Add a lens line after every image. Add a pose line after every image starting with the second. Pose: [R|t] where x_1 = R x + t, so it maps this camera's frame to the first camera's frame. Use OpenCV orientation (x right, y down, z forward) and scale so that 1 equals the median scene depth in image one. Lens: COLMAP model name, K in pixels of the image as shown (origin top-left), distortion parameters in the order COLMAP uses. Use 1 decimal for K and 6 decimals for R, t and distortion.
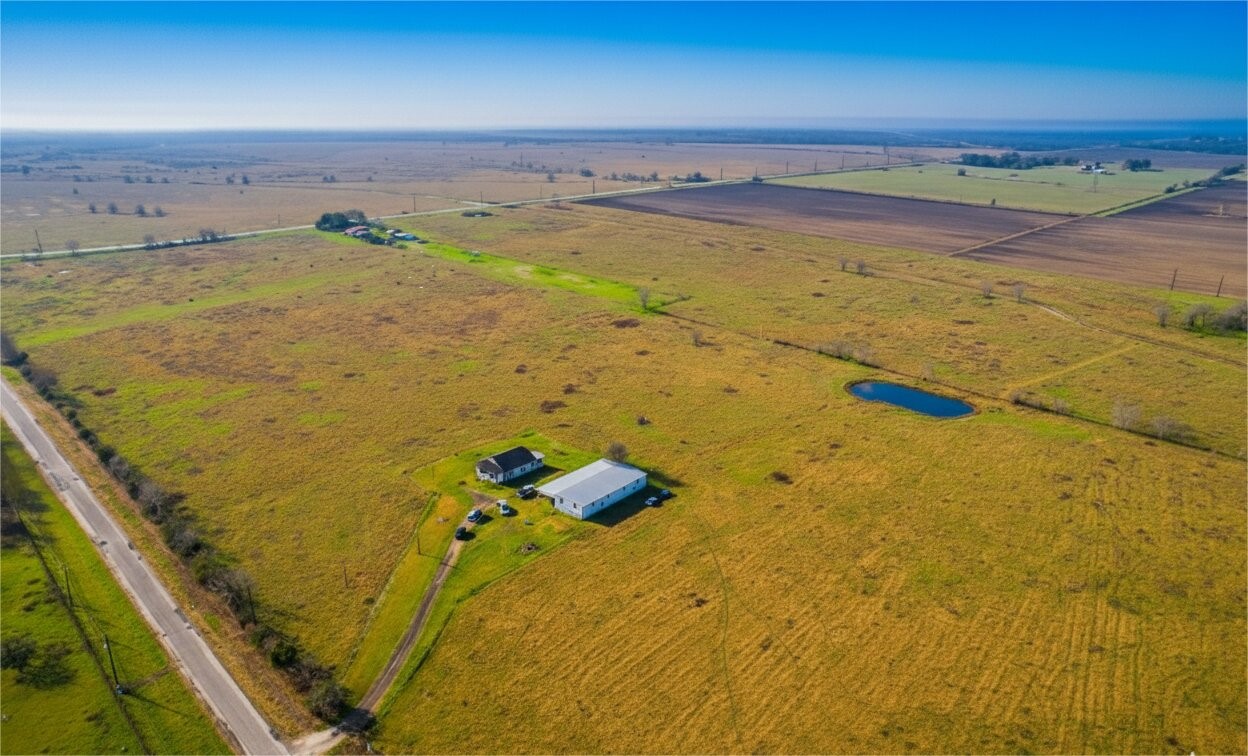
lens RADIAL K [[769.0, 0, 592.2], [0, 769.0, 374.4], [0, 0, 1]] dist [-0.071015, 0.086241]
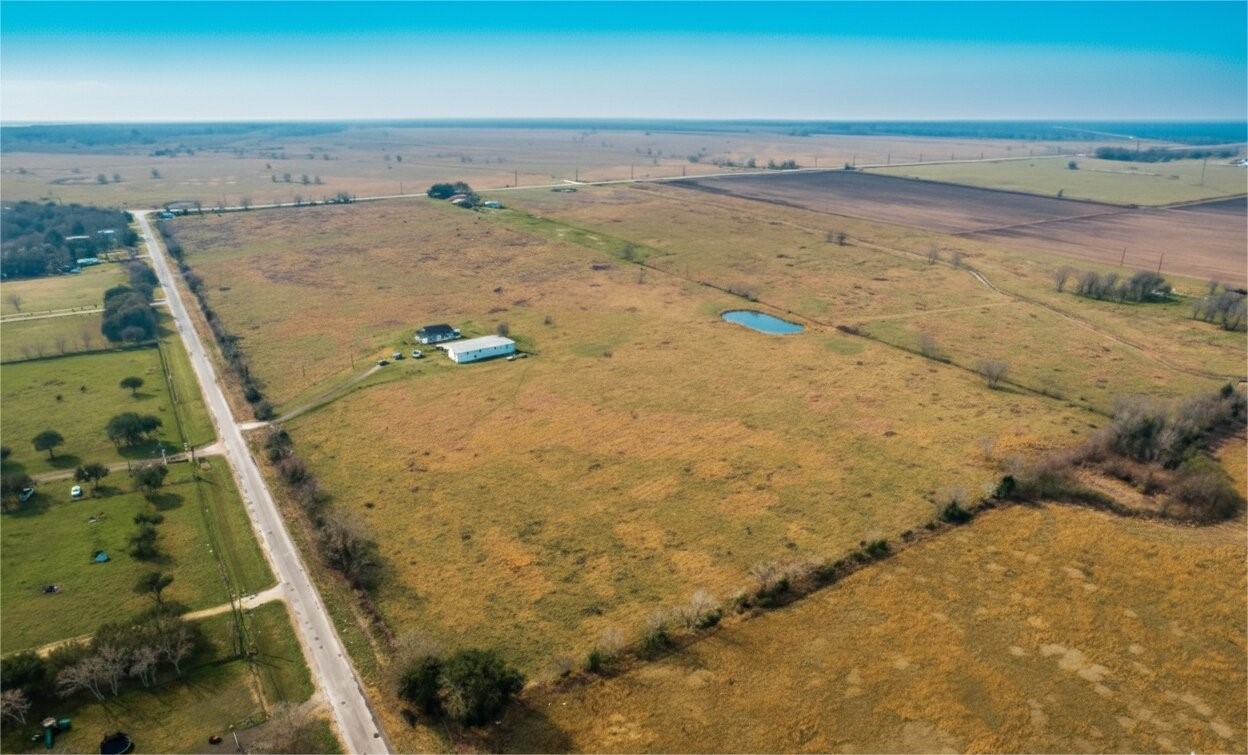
lens RADIAL K [[769.0, 0, 592.2], [0, 769.0, 373.9], [0, 0, 1]] dist [-0.071015, 0.086241]
pose [[0.975249, 0.077993, -0.206897, 0.172974], [-0.075664, 0.996949, 0.019159, 0.049033], [0.207760, -0.003030, 0.978175, -0.141035]]
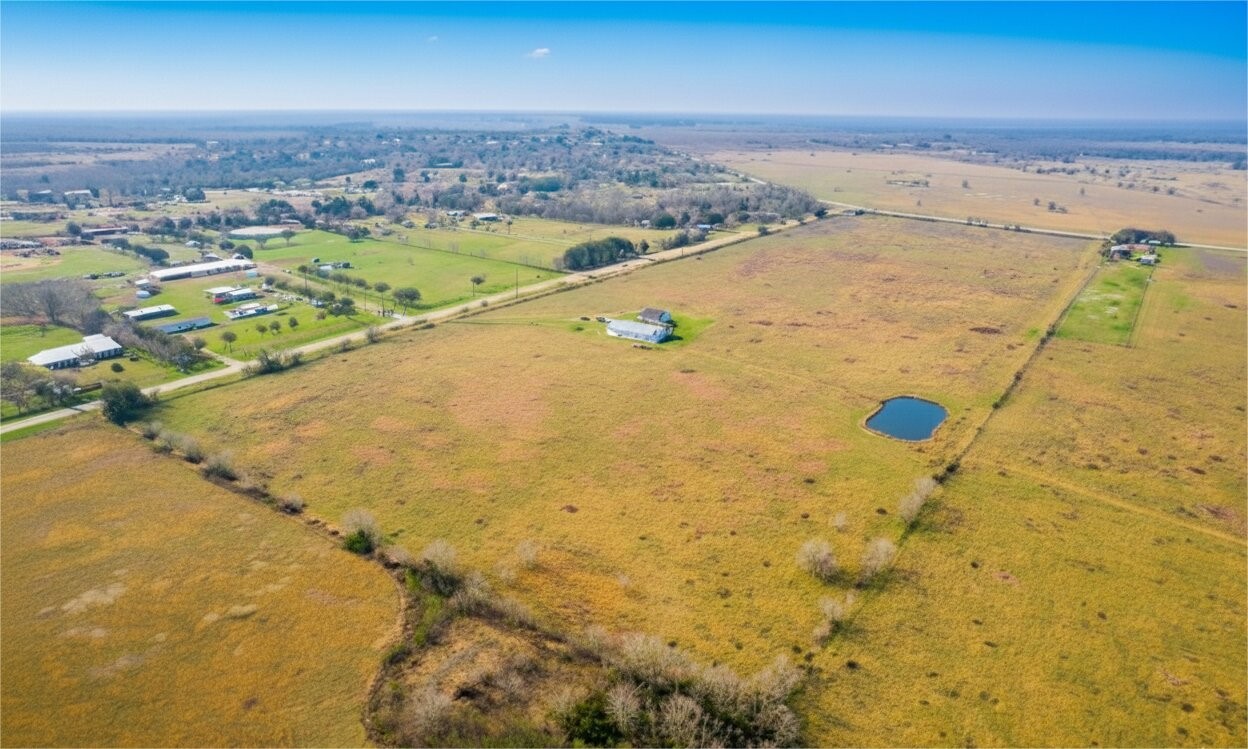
lens RADIAL K [[764.5, 0, 624.0], [0, 764.5, 374.5], [0, 0, 1]] dist [-0.033384, 0.000111]
pose [[0.206379, 0.330149, -0.921092, 0.500558], [-0.341691, 0.906411, 0.248328, -0.054885], [0.916873, 0.263479, 0.299873, 0.162865]]
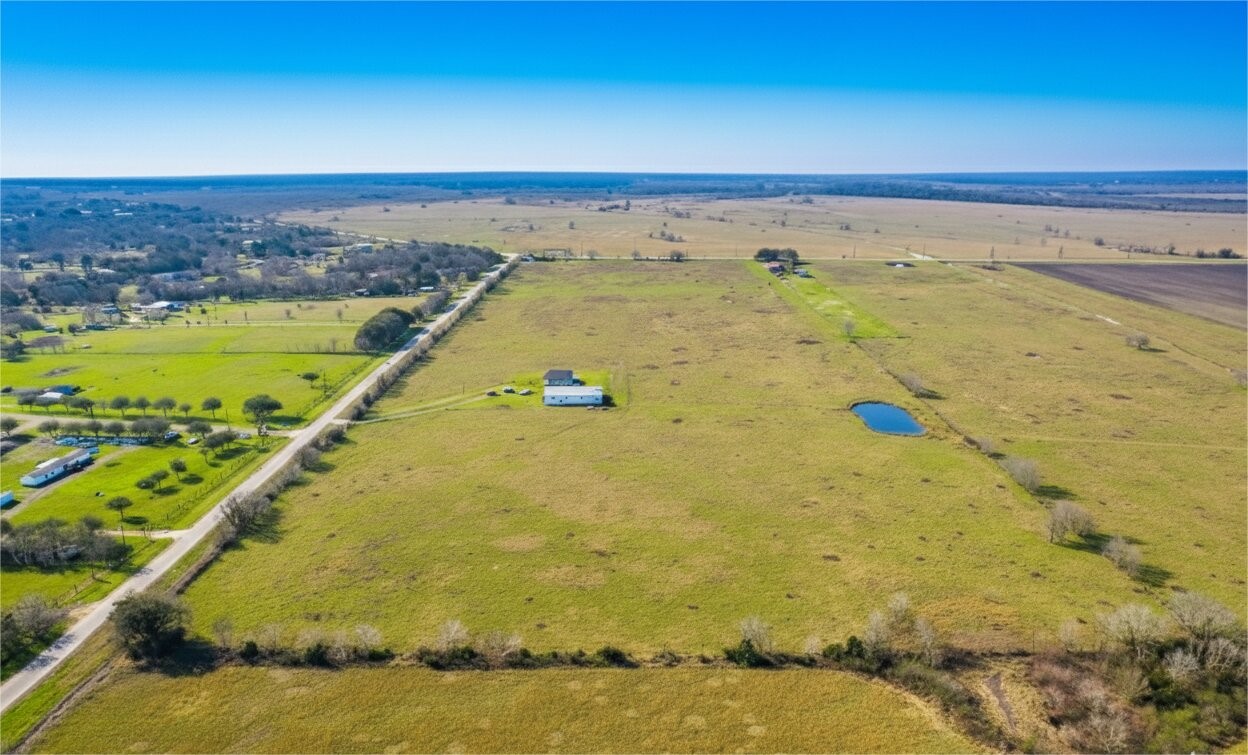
lens RADIAL K [[765.1, 0, 623.7], [0, 765.1, 389.5], [0, 0, 1]] dist [-0.074978, 0.051212]
pose [[0.722443, 0.199062, -0.662156, 0.364733], [-0.233161, 0.971706, 0.037731, 0.016652], [0.650931, 0.127130, 0.748416, -0.043198]]
